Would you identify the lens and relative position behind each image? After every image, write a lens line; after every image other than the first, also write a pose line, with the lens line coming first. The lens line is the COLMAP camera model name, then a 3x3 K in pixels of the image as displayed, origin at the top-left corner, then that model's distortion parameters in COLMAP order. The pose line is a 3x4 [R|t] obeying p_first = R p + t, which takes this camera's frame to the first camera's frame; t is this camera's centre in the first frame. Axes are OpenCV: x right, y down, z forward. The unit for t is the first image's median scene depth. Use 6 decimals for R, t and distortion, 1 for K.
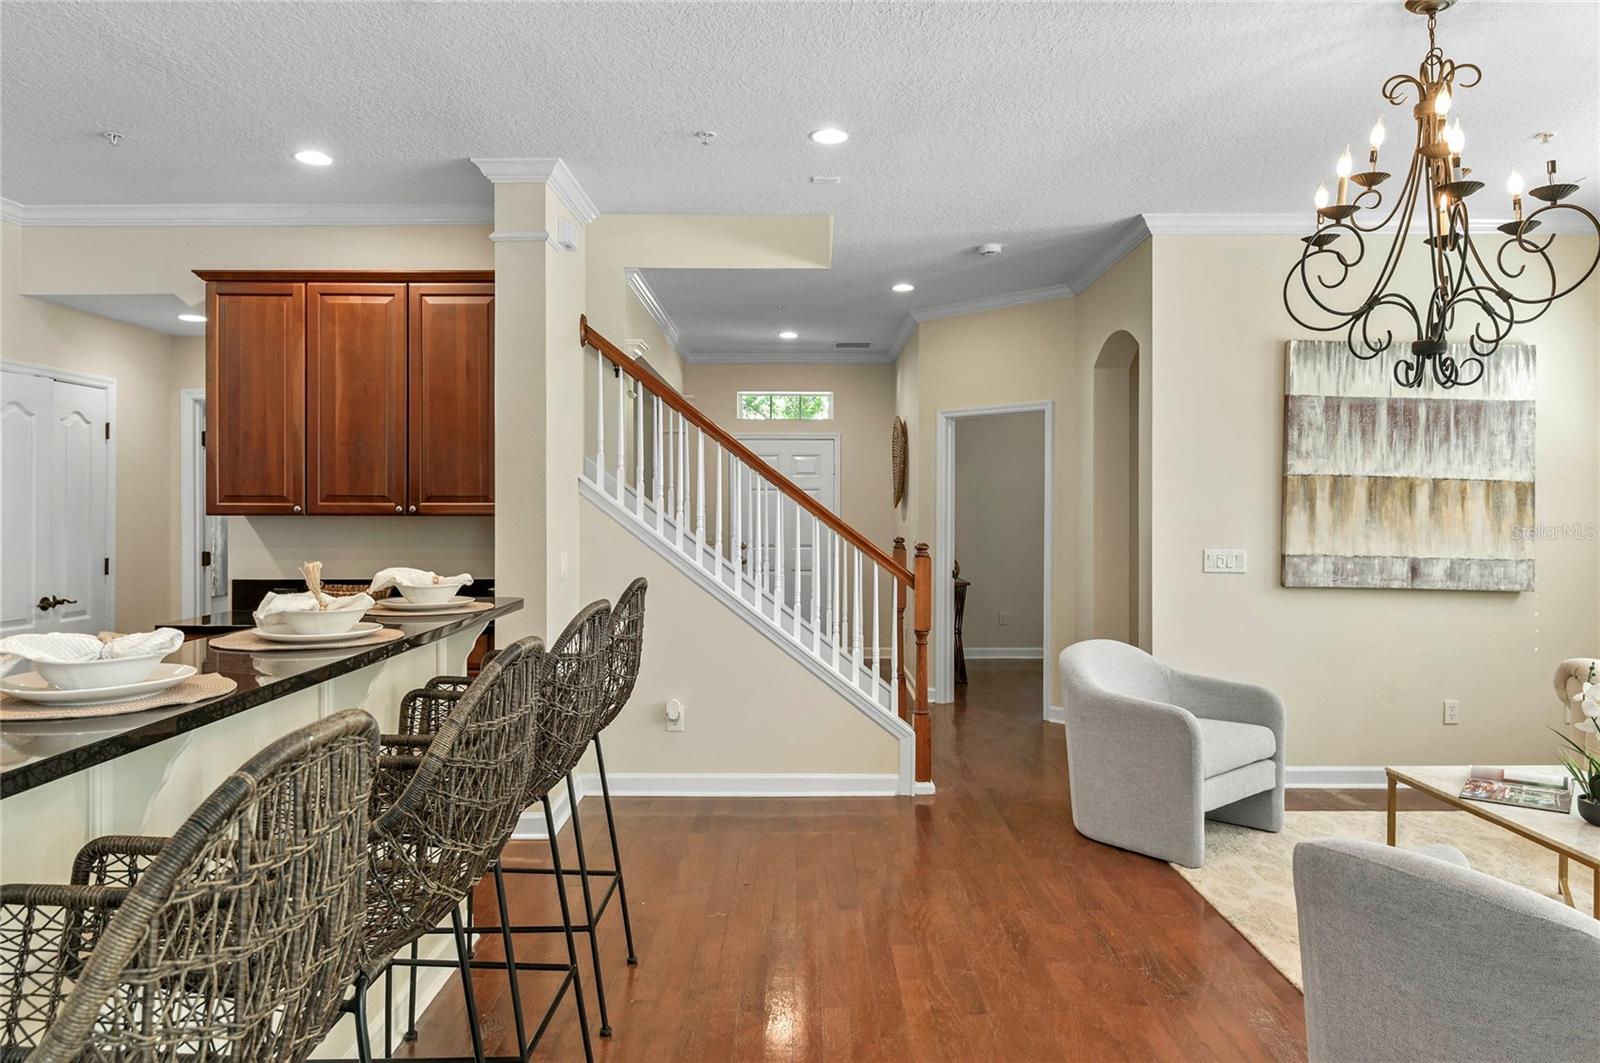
lens RADIAL K [[1086.7, 0, 799.4], [0, 1086.7, 521.7], [0, 0, 1]] dist [0.001371, -0.002219]
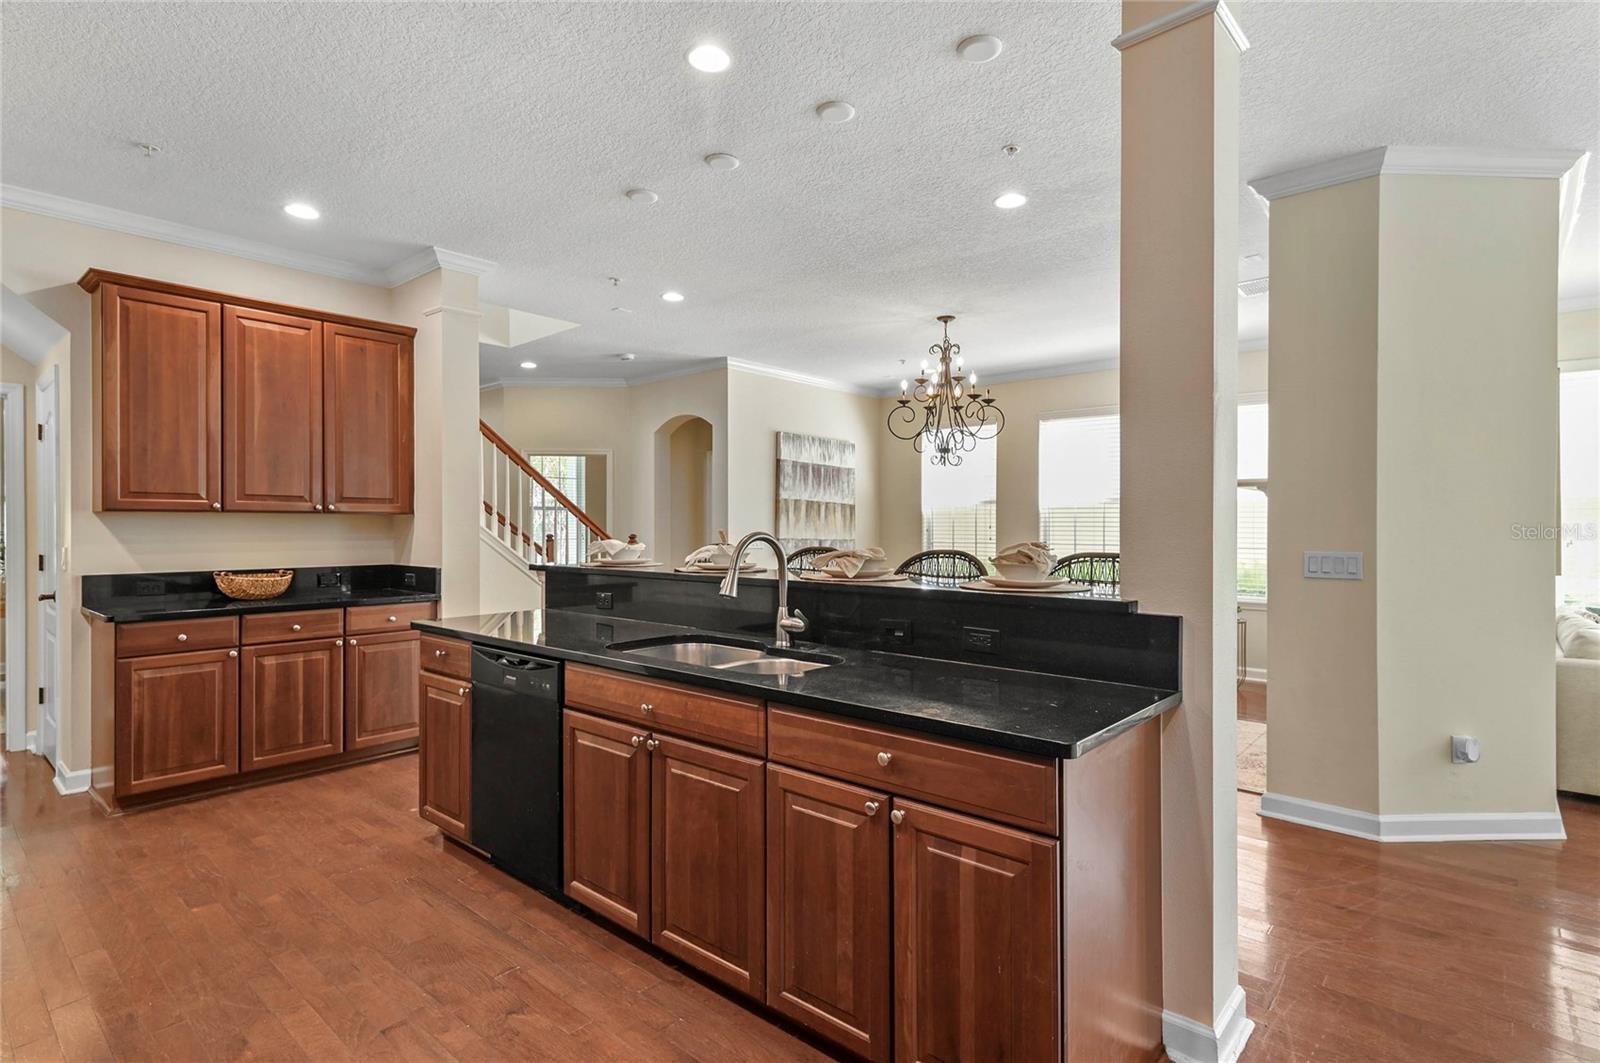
lens RADIAL K [[821.8, 0, 788.5], [0, 821.8, 527.4], [0, 0, 1]] dist [0.025152, -0.002296]
pose [[0.649148, -0.000468, 0.760662, -0.693949], [0.006360, 0.999968, -0.004813, 0.017045], [-0.760636, 0.007963, 0.649130, 0.007527]]
